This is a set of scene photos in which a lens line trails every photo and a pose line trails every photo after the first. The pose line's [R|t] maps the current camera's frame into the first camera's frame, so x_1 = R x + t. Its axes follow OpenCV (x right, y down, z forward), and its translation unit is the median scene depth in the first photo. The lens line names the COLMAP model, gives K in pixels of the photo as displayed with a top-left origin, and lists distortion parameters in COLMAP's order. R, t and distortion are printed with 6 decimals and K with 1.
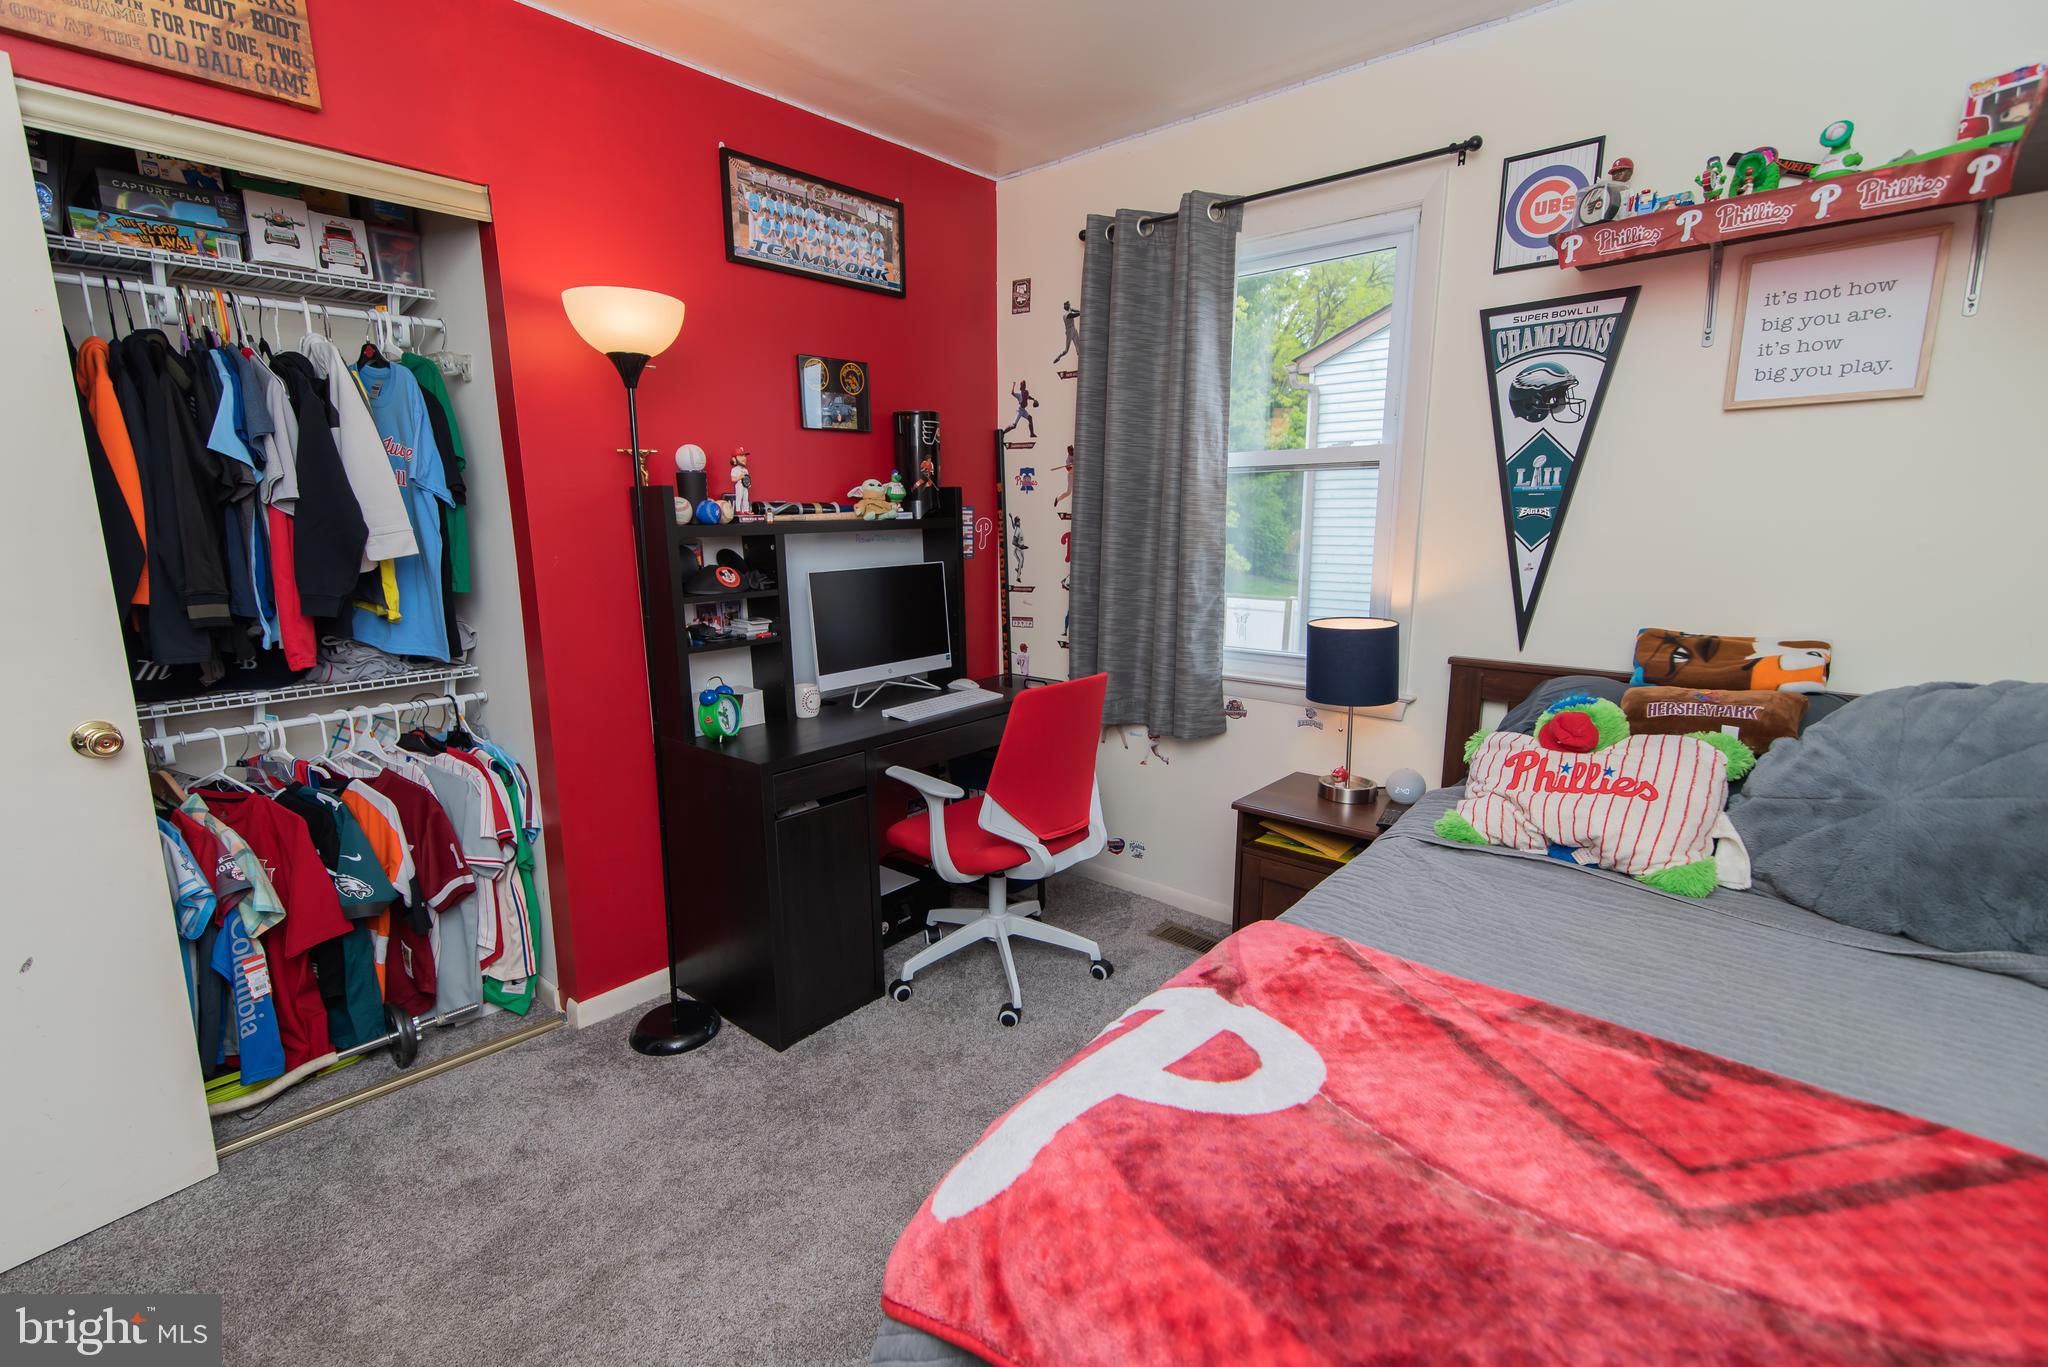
lens RADIAL K [[935.5, 0, 1012.8], [0, 935.5, 690.1], [0, 0, 1]] dist [0.009344, -0.000204]
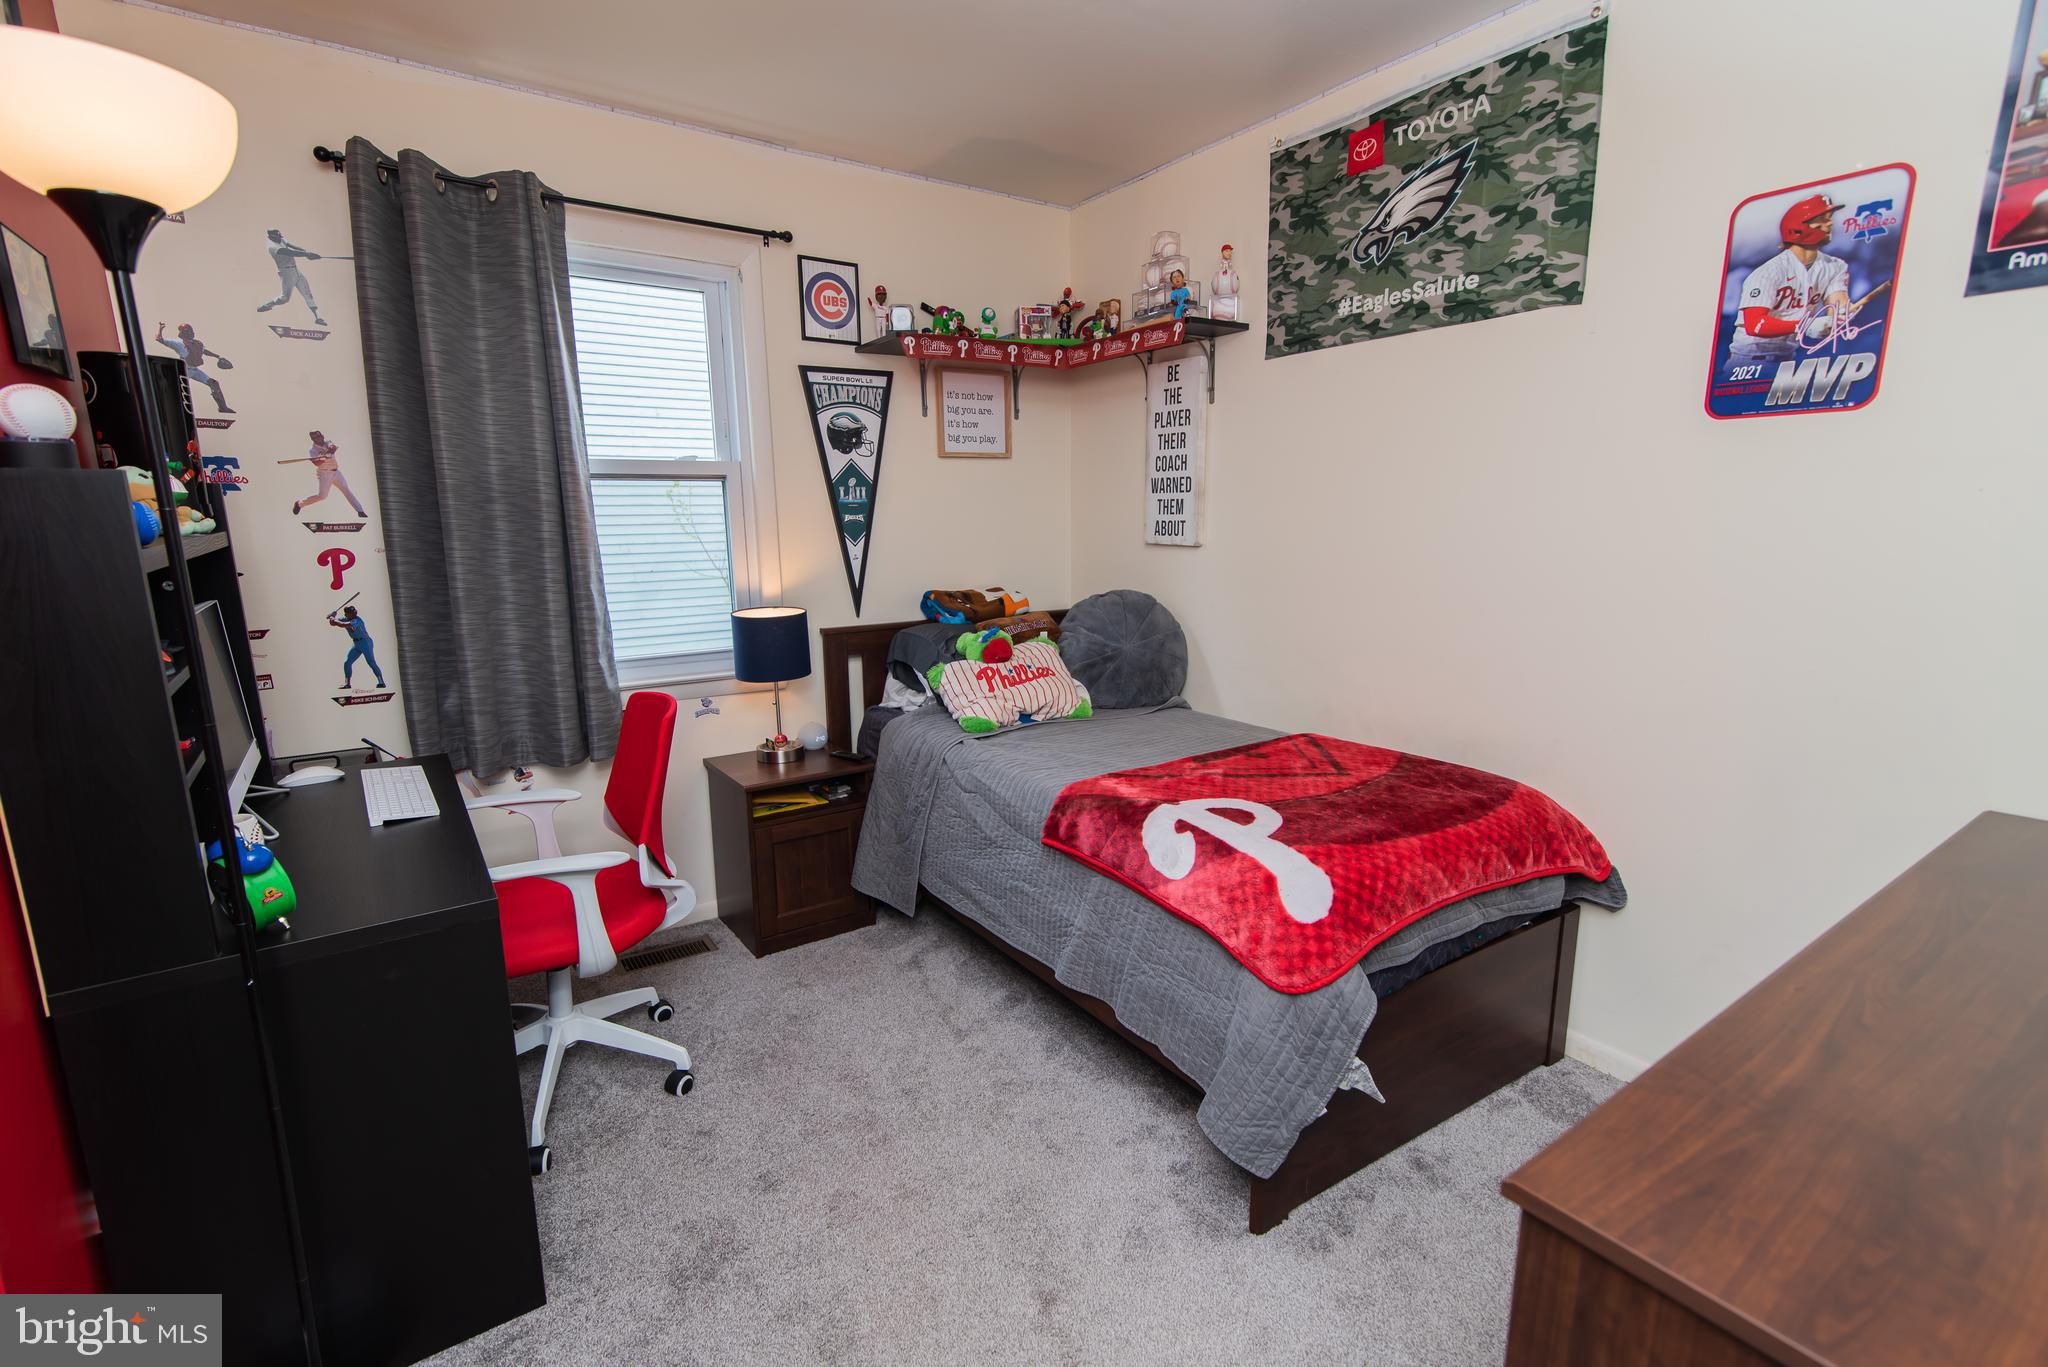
lens RADIAL K [[935.5, 0, 1012.8], [0, 935.5, 690.1], [0, 0, 1]] dist [0.009344, -0.000204]
pose [[0.237362, -0.178275, 0.954923, -0.788938], [0.191109, 0.972375, 0.134029, -0.082996], [-0.952437, 0.150681, 0.264874, 0.449284]]
